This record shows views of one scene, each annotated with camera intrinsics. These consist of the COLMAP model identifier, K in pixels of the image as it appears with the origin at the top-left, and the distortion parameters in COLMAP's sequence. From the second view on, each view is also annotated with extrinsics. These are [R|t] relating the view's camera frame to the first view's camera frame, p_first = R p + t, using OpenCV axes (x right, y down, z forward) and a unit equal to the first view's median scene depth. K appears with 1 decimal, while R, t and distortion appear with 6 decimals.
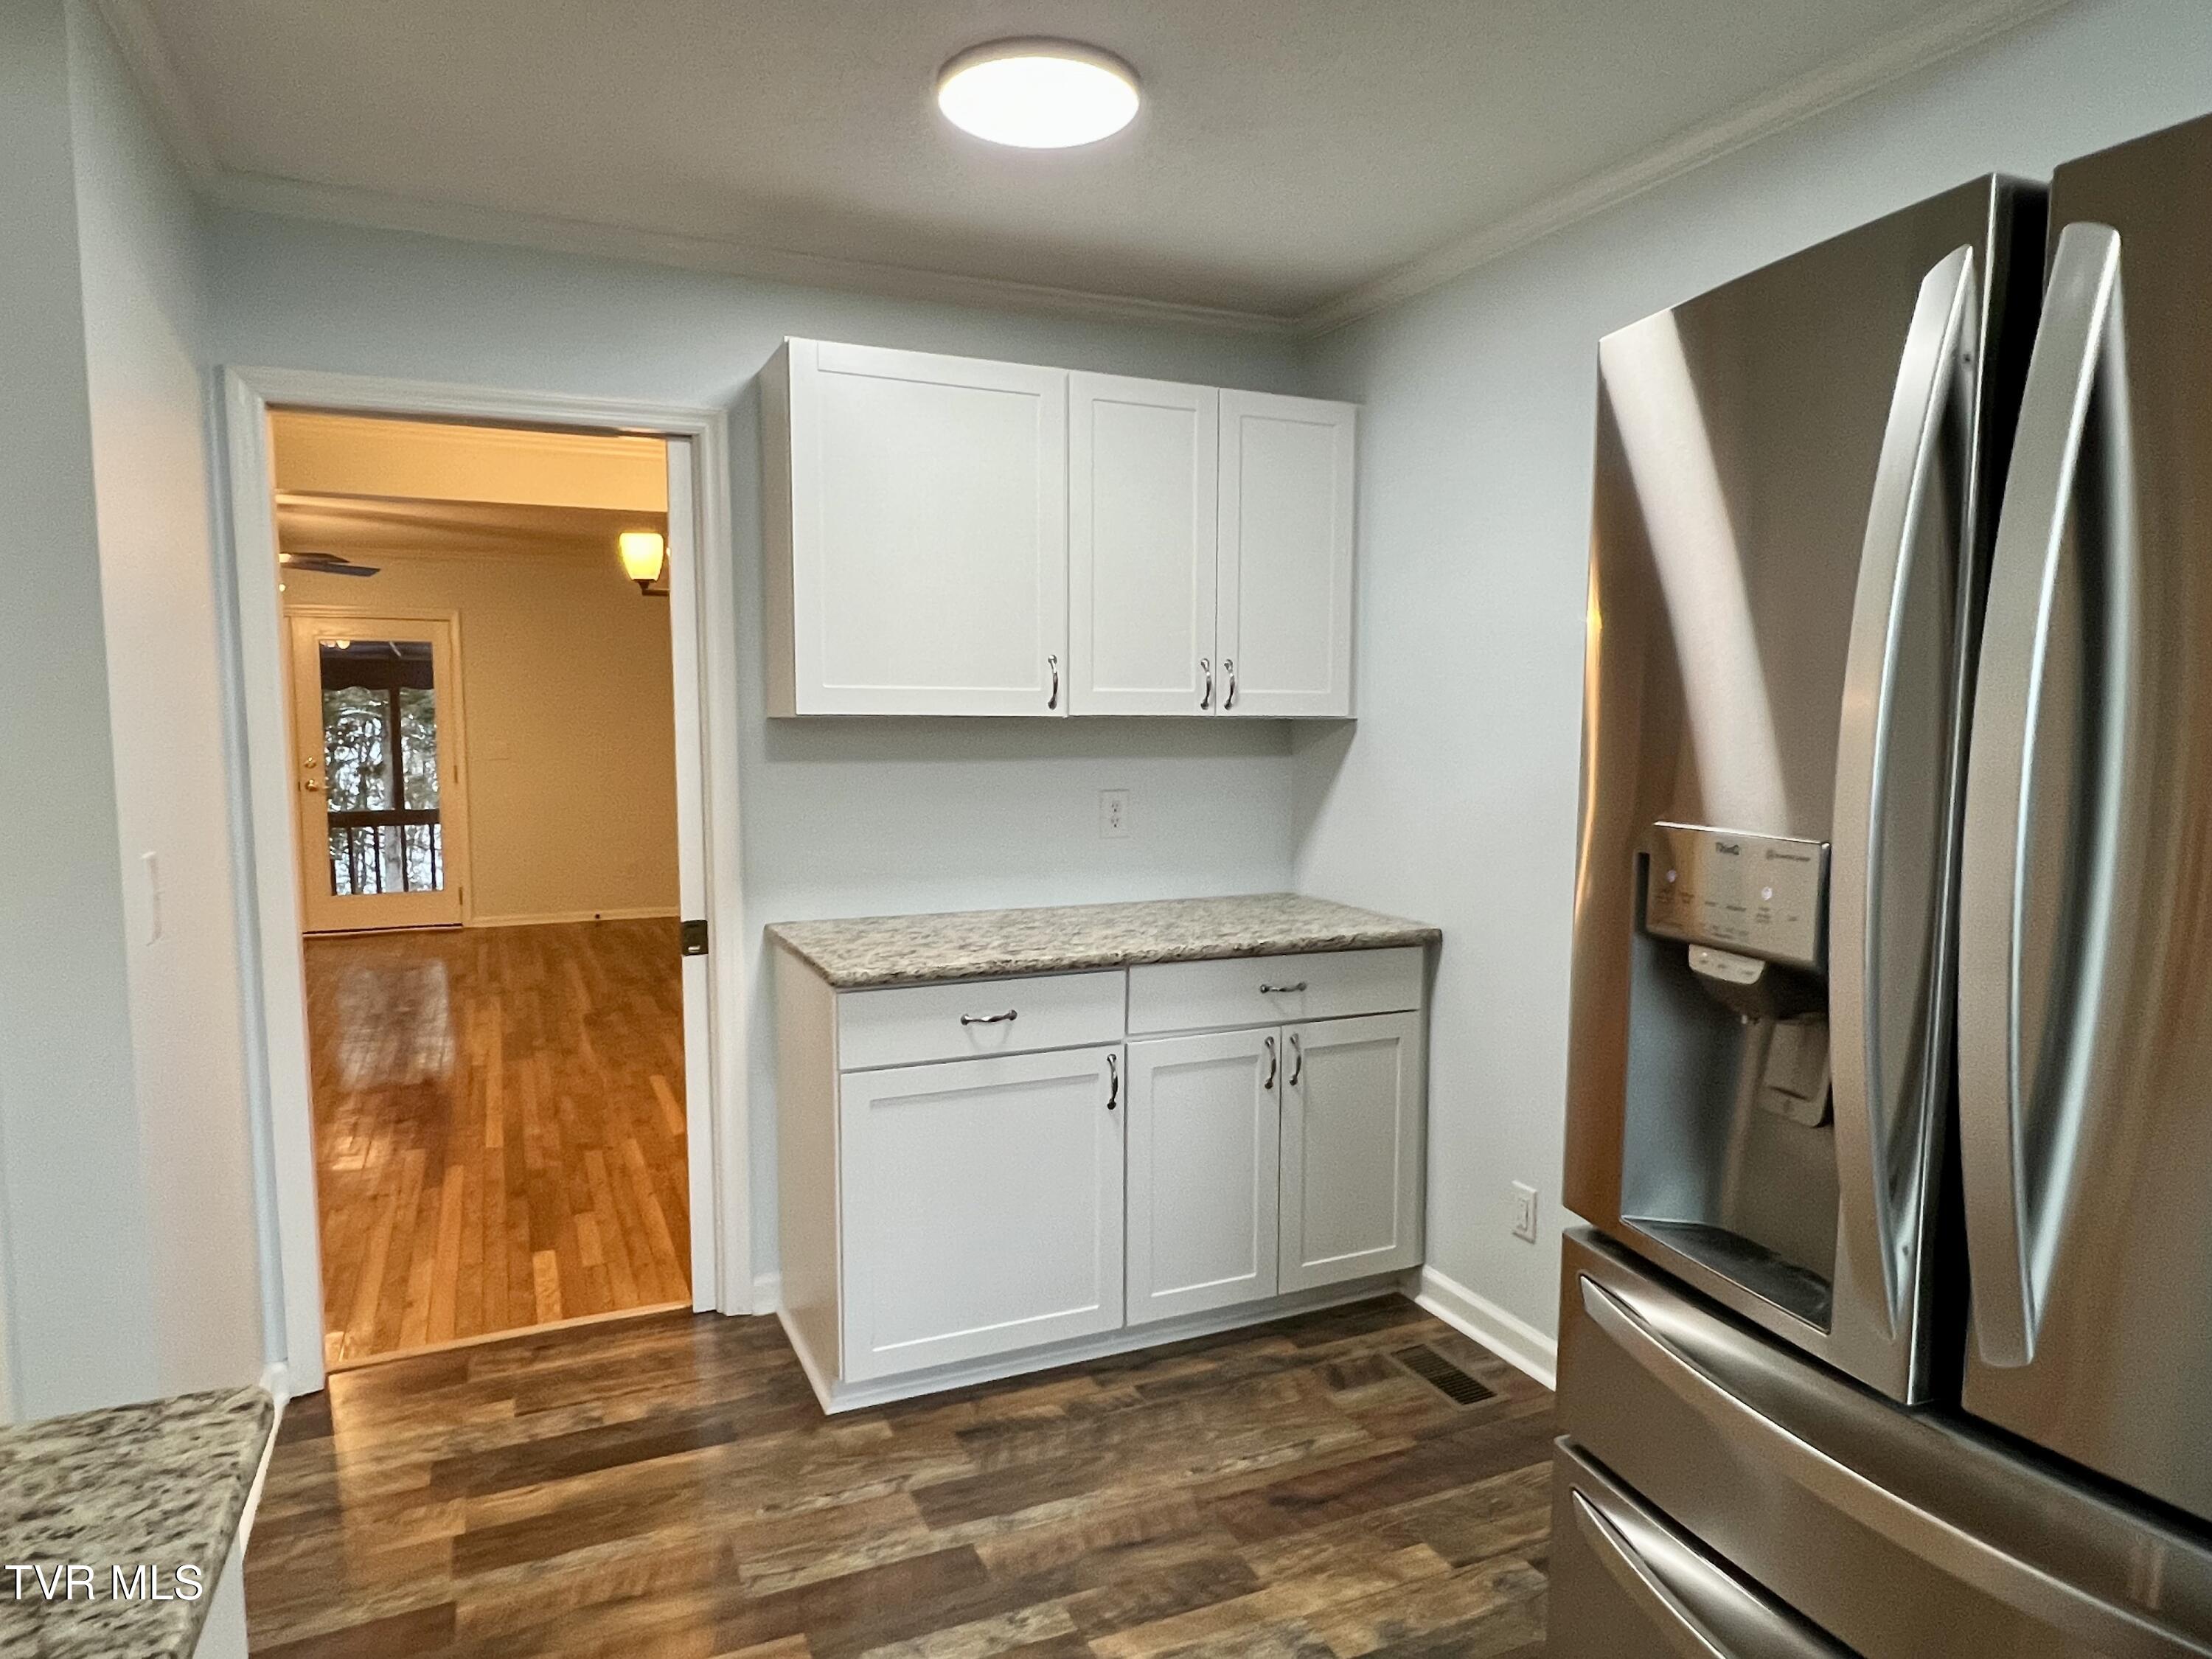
lens RADIAL K [[1344.4, 0, 1099.9], [0, 1344.4, 841.6], [0, 0, 1]] dist [-0.003194, -0.000780]
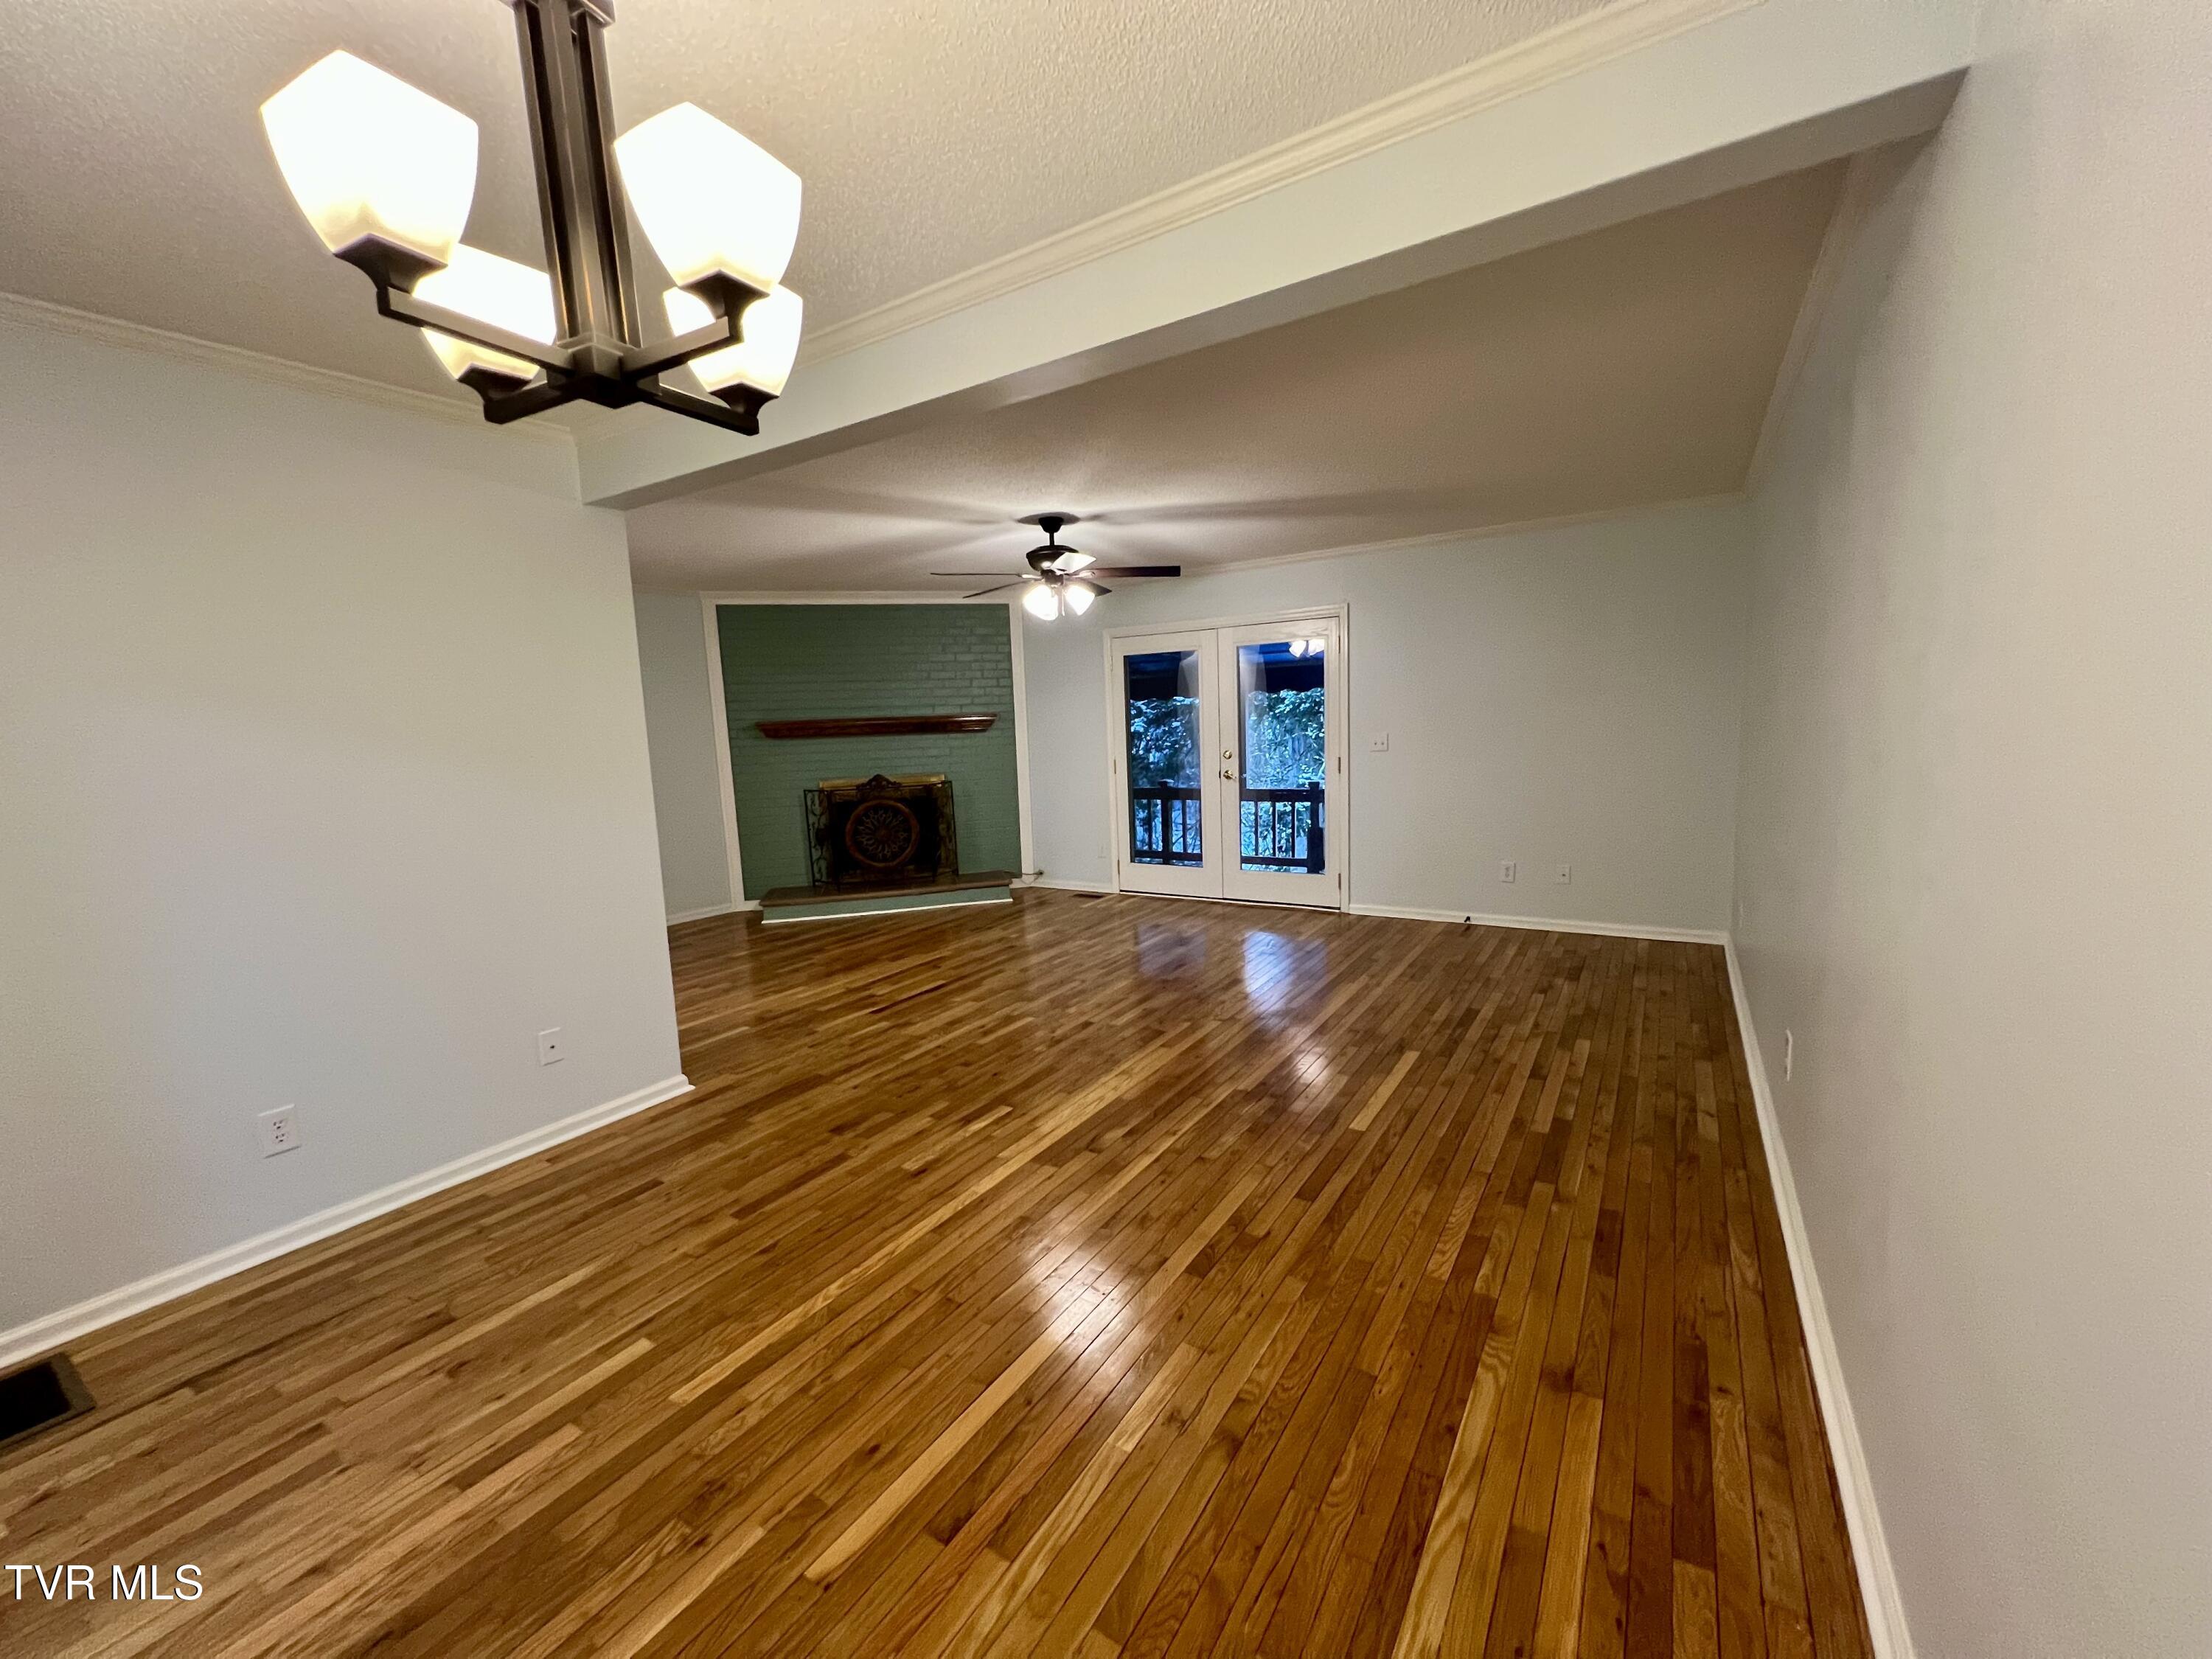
lens RADIAL K [[883.3, 0, 1109.2], [0, 883.3, 830.4], [0, 0, 1]] dist [-0.001712, 0.000267]
pose [[0.550741, 0.080662, -0.830770, -0.005098], [-0.040166, 0.996728, 0.070148, -0.042476], [0.833709, -0.005264, 0.552178, 0.492149]]
